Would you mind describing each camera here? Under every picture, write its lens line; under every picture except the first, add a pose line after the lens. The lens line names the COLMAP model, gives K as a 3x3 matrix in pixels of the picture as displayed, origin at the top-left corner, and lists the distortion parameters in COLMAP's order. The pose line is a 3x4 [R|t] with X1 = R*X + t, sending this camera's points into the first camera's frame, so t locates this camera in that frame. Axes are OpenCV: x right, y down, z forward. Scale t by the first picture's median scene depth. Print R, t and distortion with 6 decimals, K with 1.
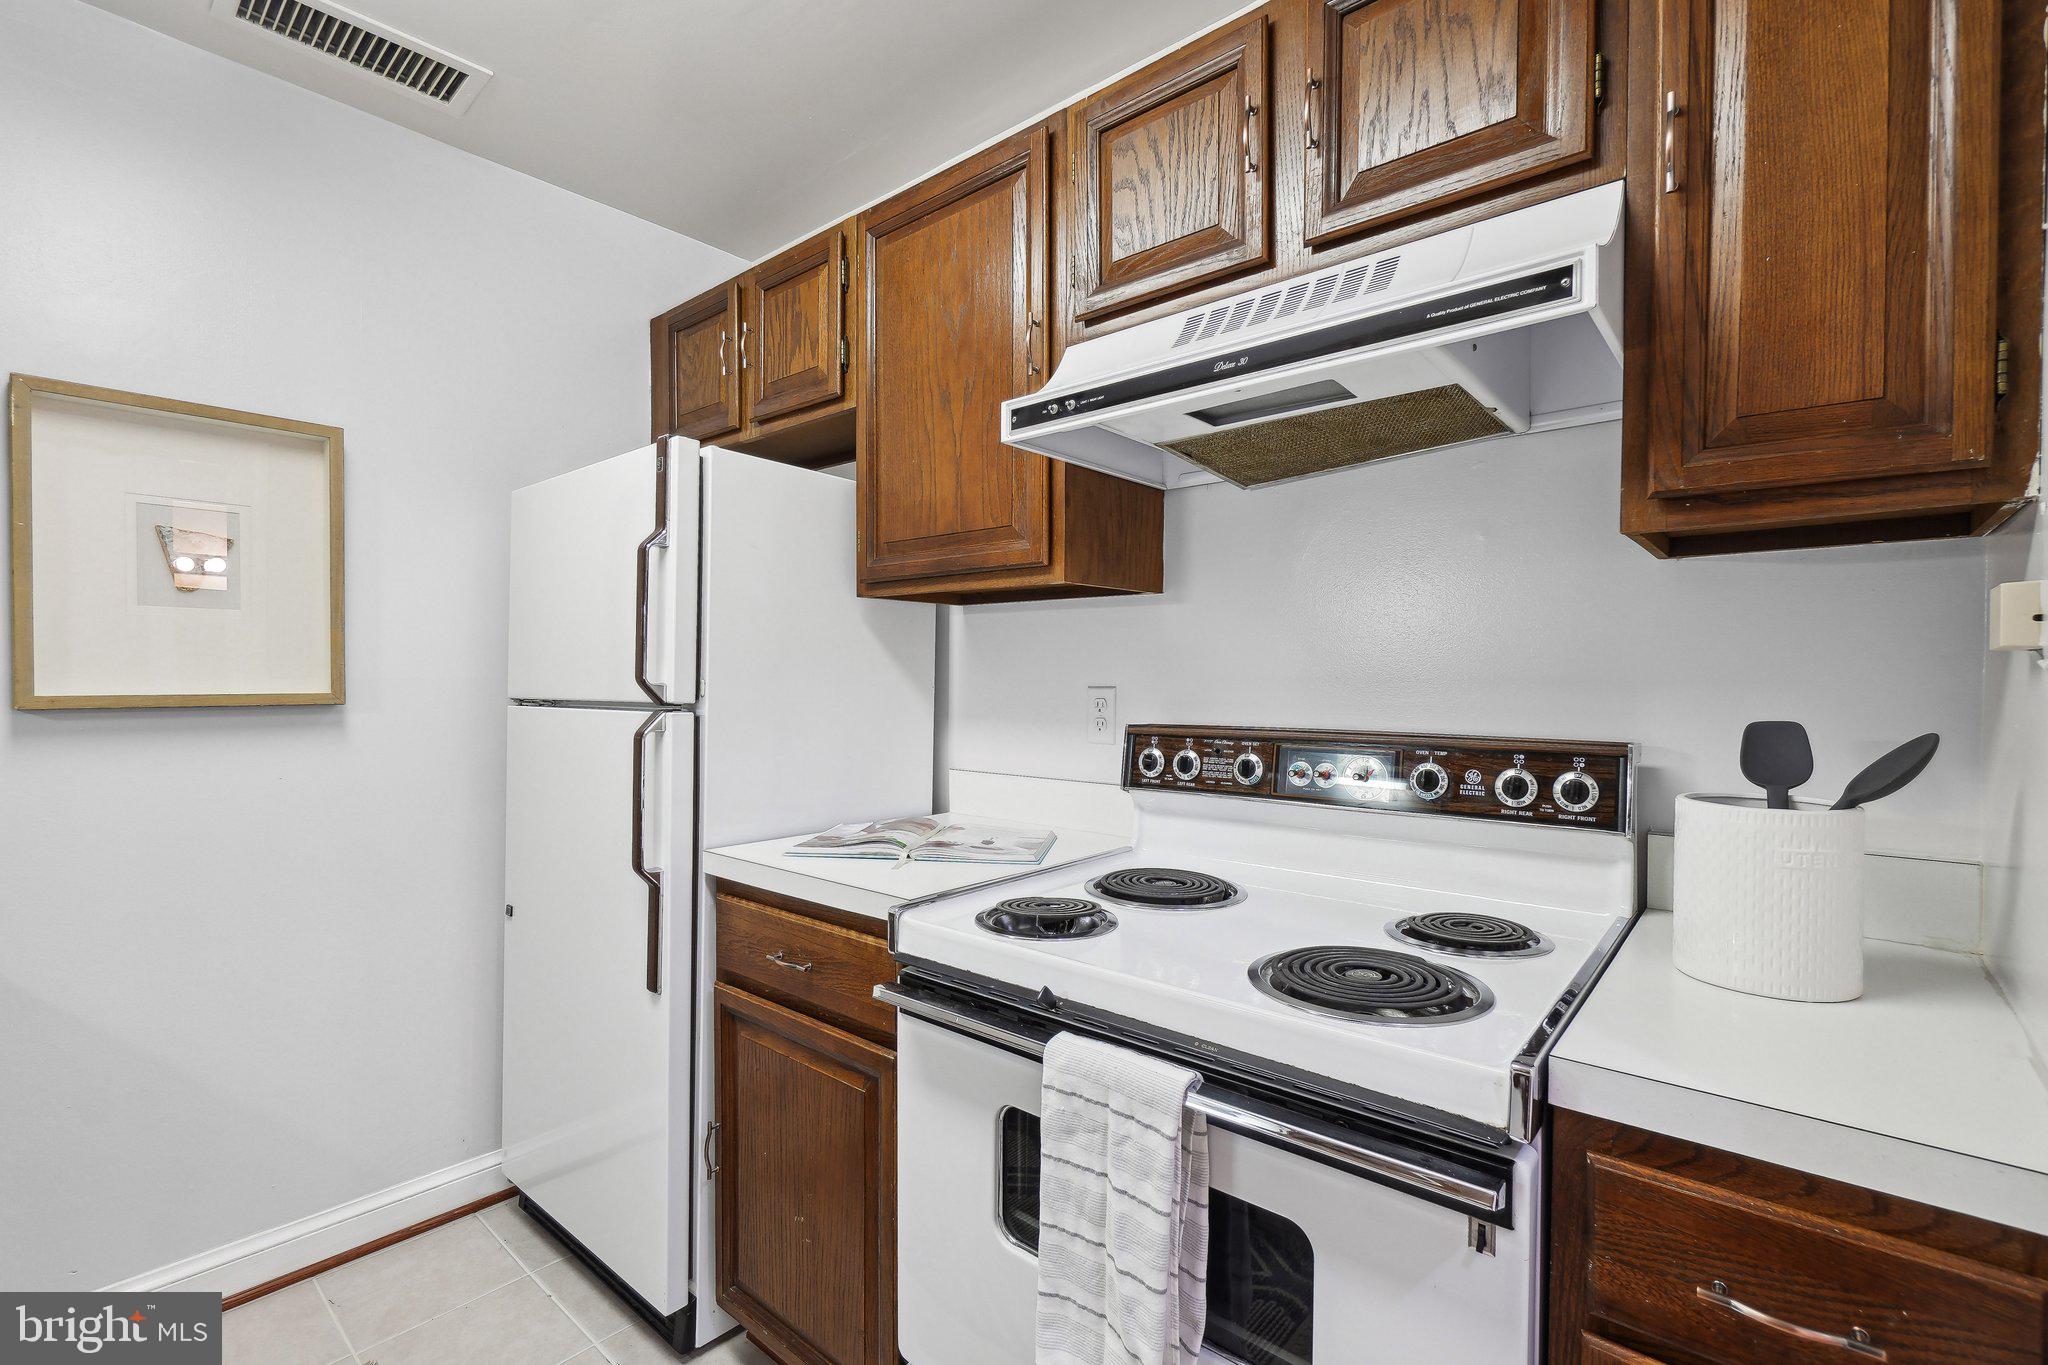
lens RADIAL K [[914.0, 0, 1016.9], [0, 914.0, 688.1], [0, 0, 1]] dist [0.003091, -0.004757]
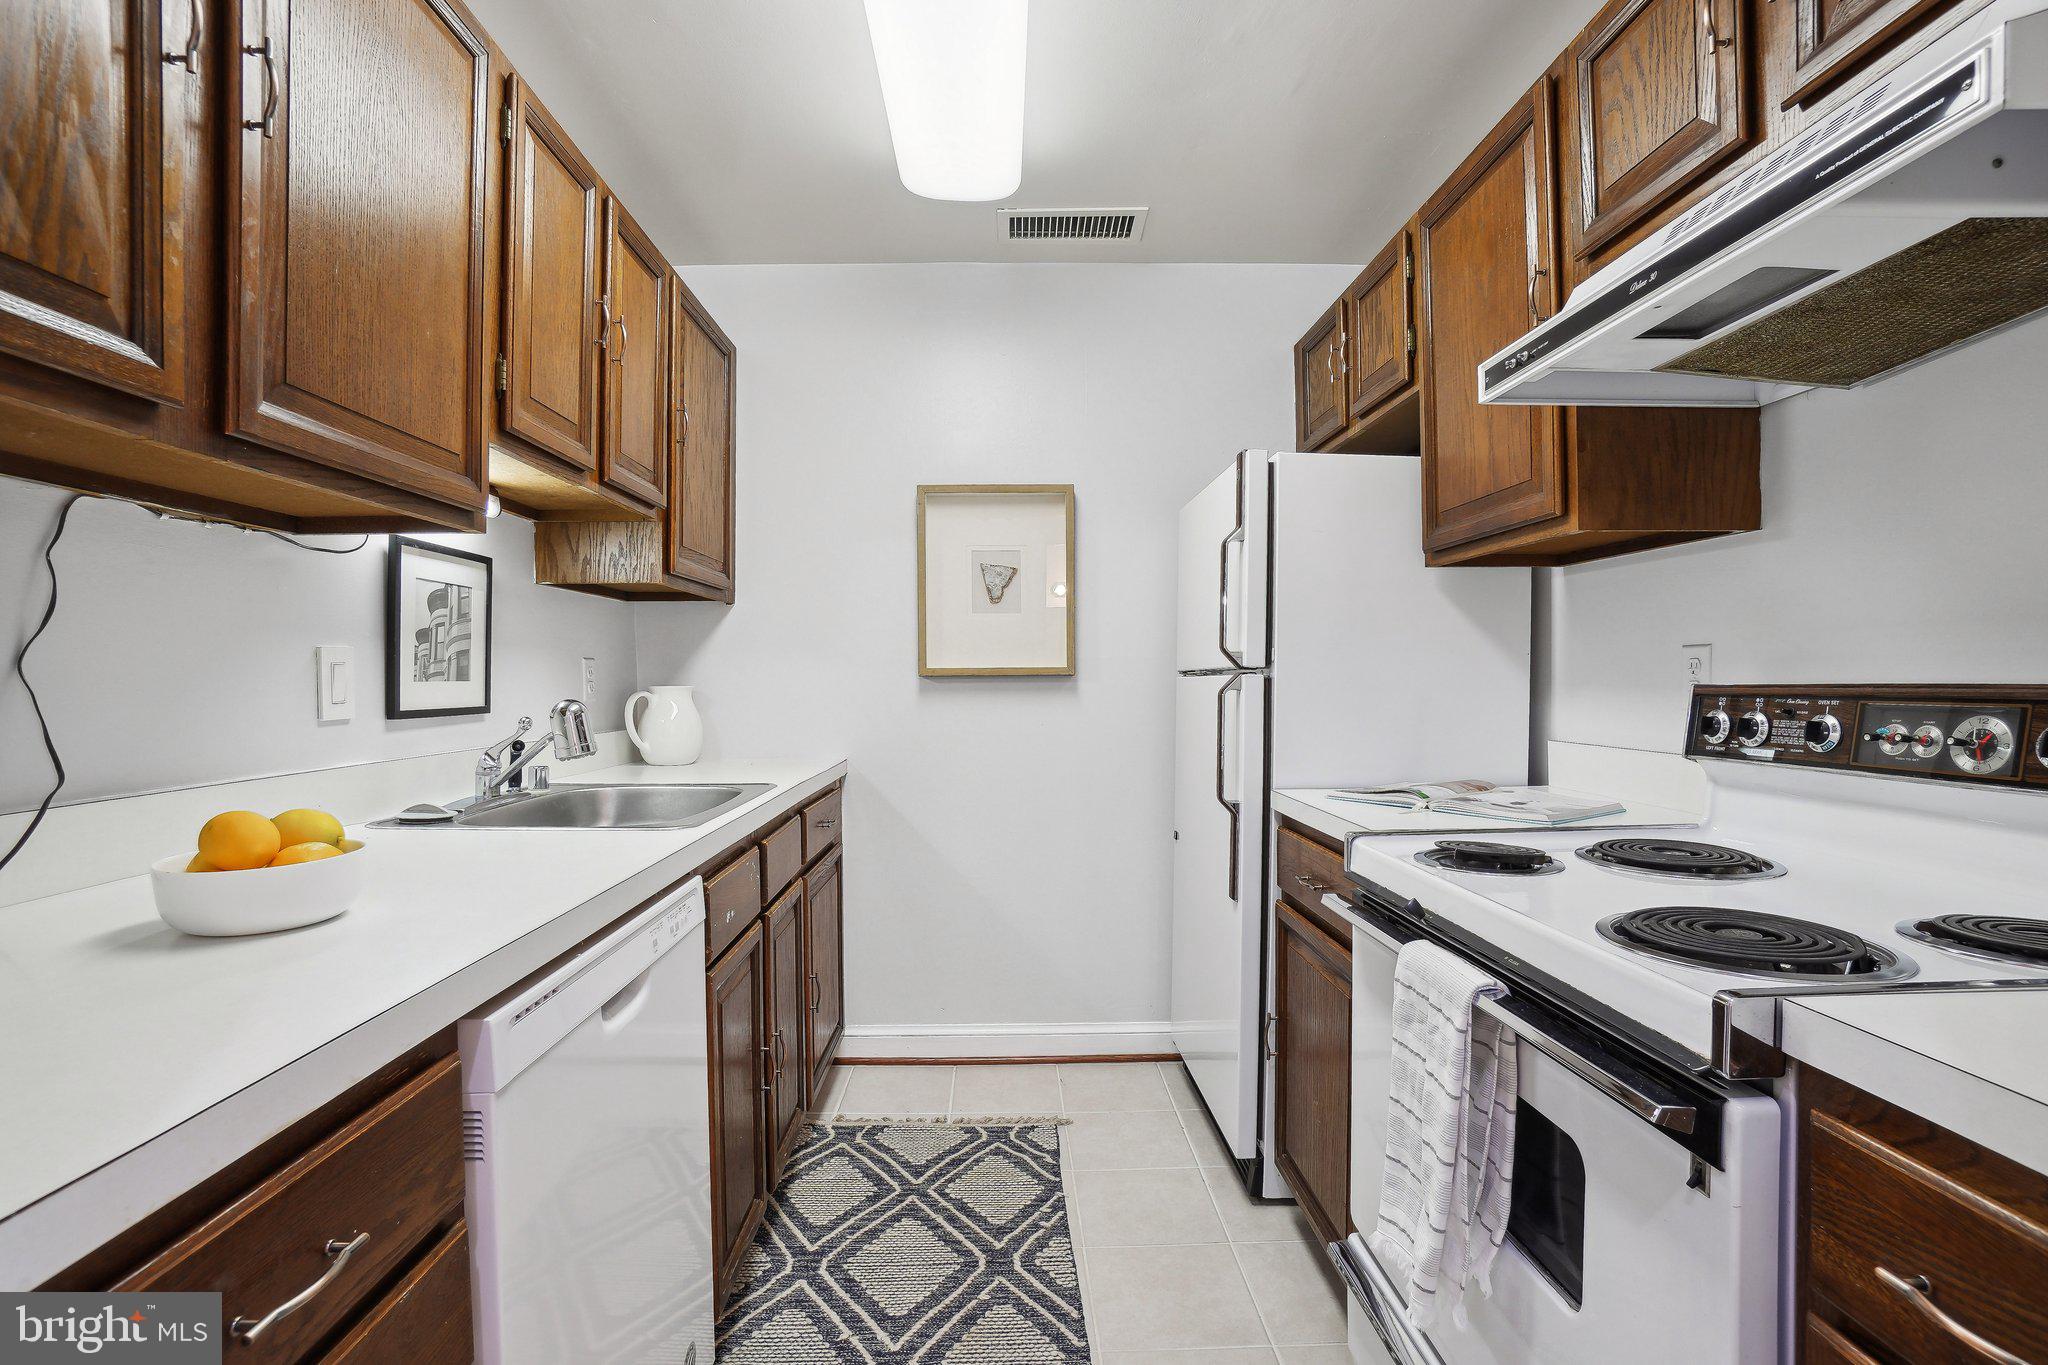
lens RADIAL K [[927.1, 0, 995.5], [0, 927.1, 677.2], [0, 0, 1]] dist [-0.062917, 0.023040]
pose [[0.664894, -0.007136, -0.746903, 0.334443], [0.000697, 0.999960, -0.008933, 0.042168], [0.746937, 0.005419, 0.664873, -0.077685]]
